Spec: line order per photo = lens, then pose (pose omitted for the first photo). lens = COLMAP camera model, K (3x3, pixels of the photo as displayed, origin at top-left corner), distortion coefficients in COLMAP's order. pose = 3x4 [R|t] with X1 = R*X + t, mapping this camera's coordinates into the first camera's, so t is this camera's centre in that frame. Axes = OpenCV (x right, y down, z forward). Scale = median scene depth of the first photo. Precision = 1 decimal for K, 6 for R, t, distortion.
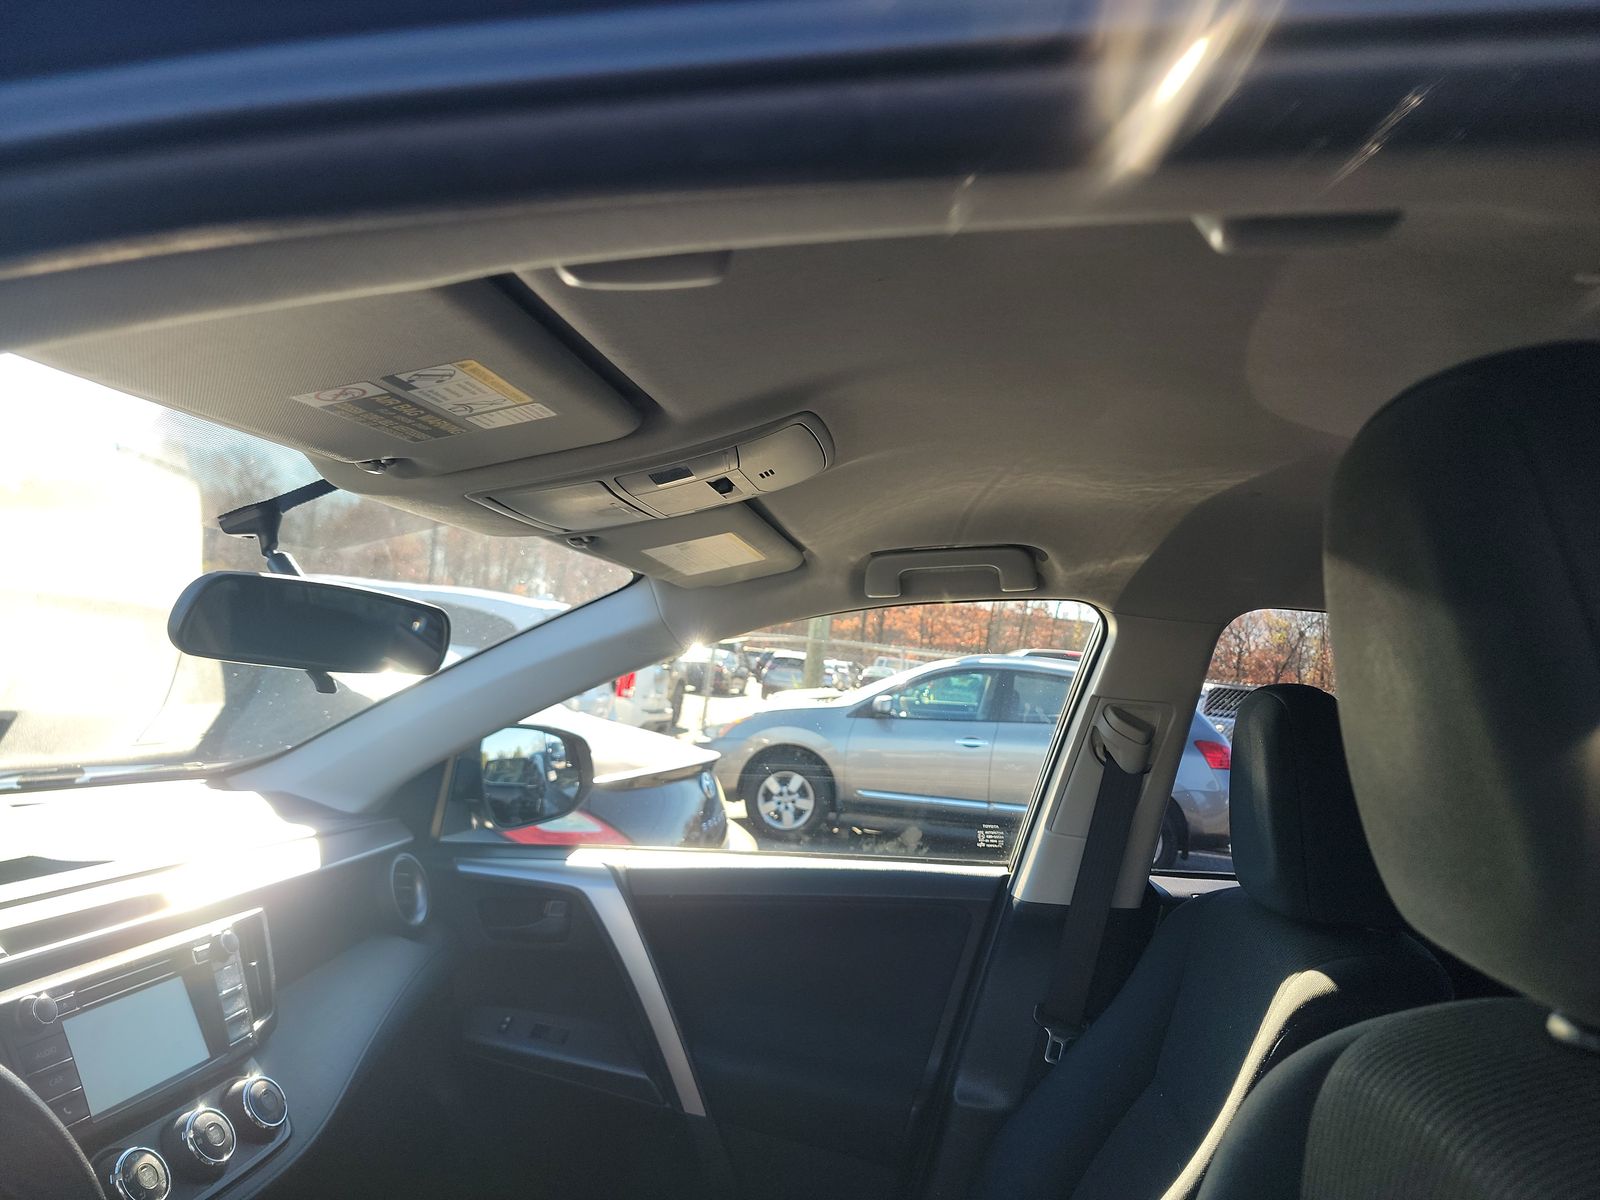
lens RADIAL K [[1109.6, 0, 802.7], [0, 1109.6, 608.0], [0, 0, 1]] dist [0.053433, -0.038880]
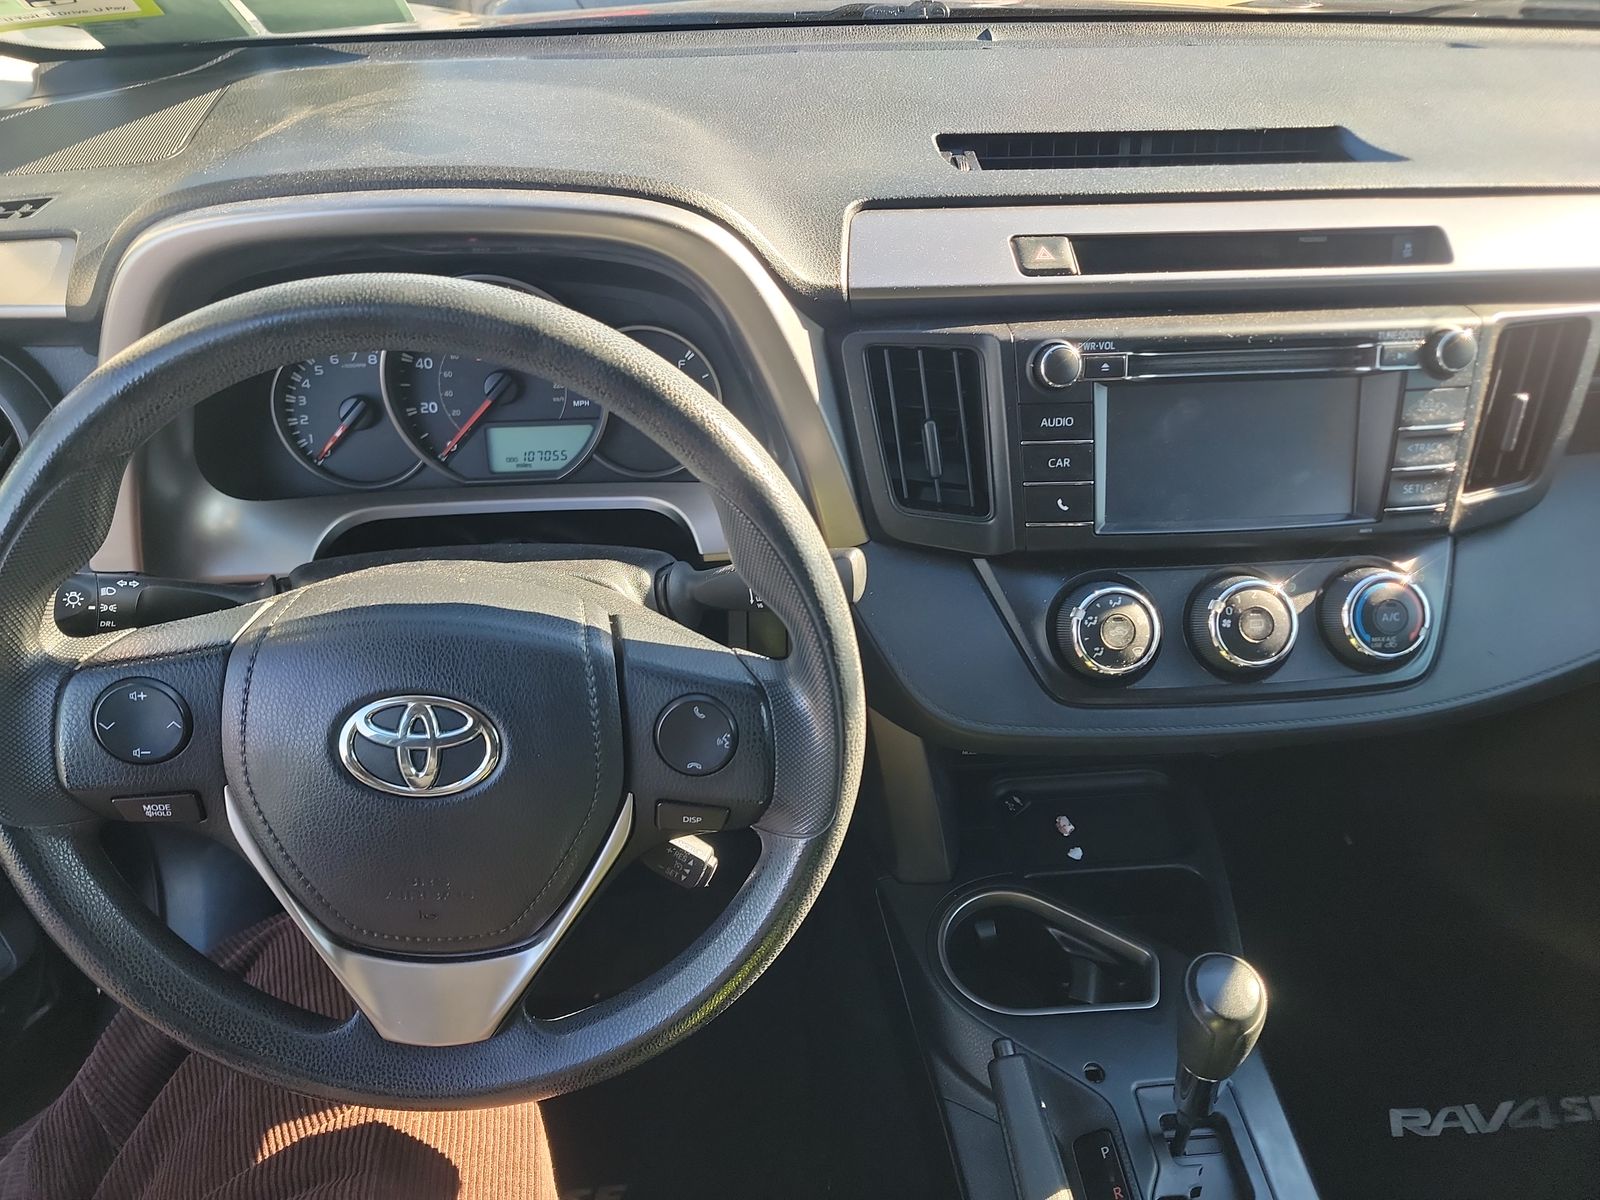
lens RADIAL K [[1109.6, 0, 802.7], [0, 1109.6, 608.0], [0, 0, 1]] dist [0.053433, -0.038880]
pose [[0.207218, 0.527518, -0.823885, -0.022021], [0.069610, 0.832079, 0.550272, 0.043188], [0.975815, -0.171377, 0.135701, 0.368299]]
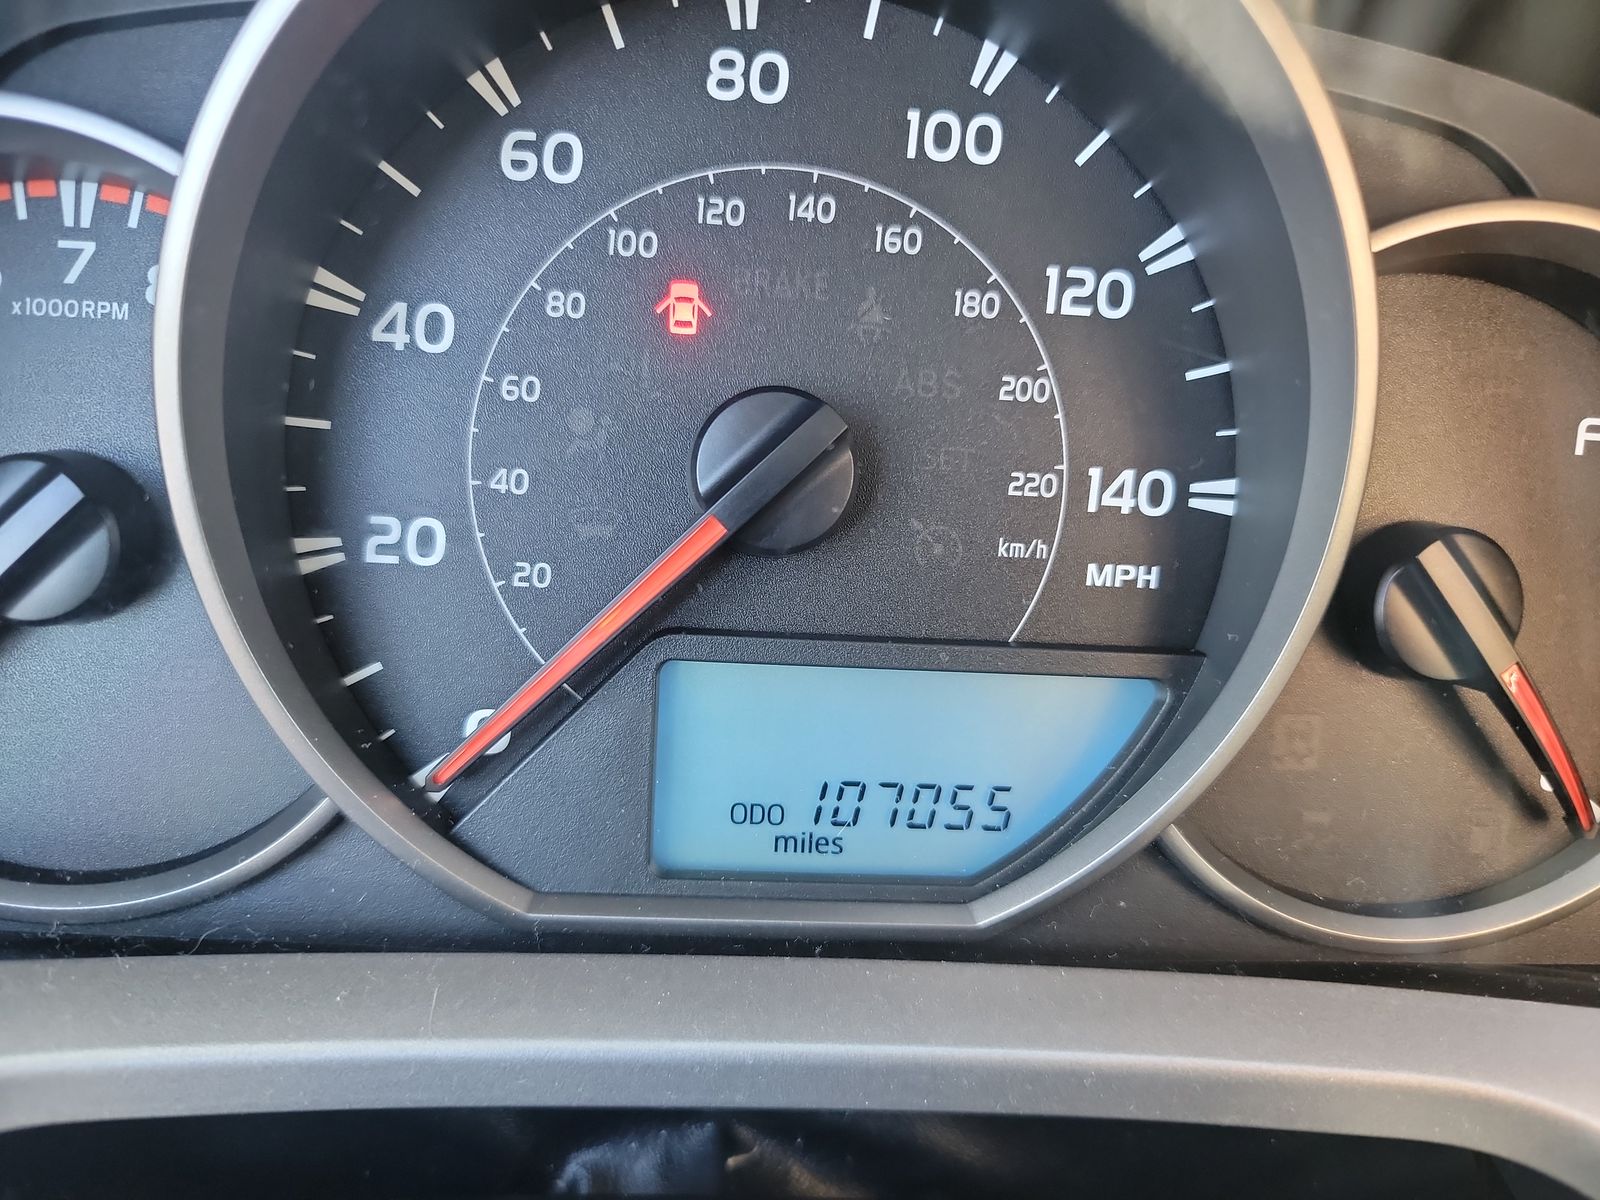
lens RADIAL K [[1109.6, 0, 802.7], [0, 1109.6, 608.0], [0, 0, 1]] dist [0.053433, -0.038880]
pose [[0.169567, 0.352818, -0.920199, -0.360505], [0.004234, 0.933451, 0.358679, 0.179752], [0.985510, -0.064717, 0.156788, 0.316016]]
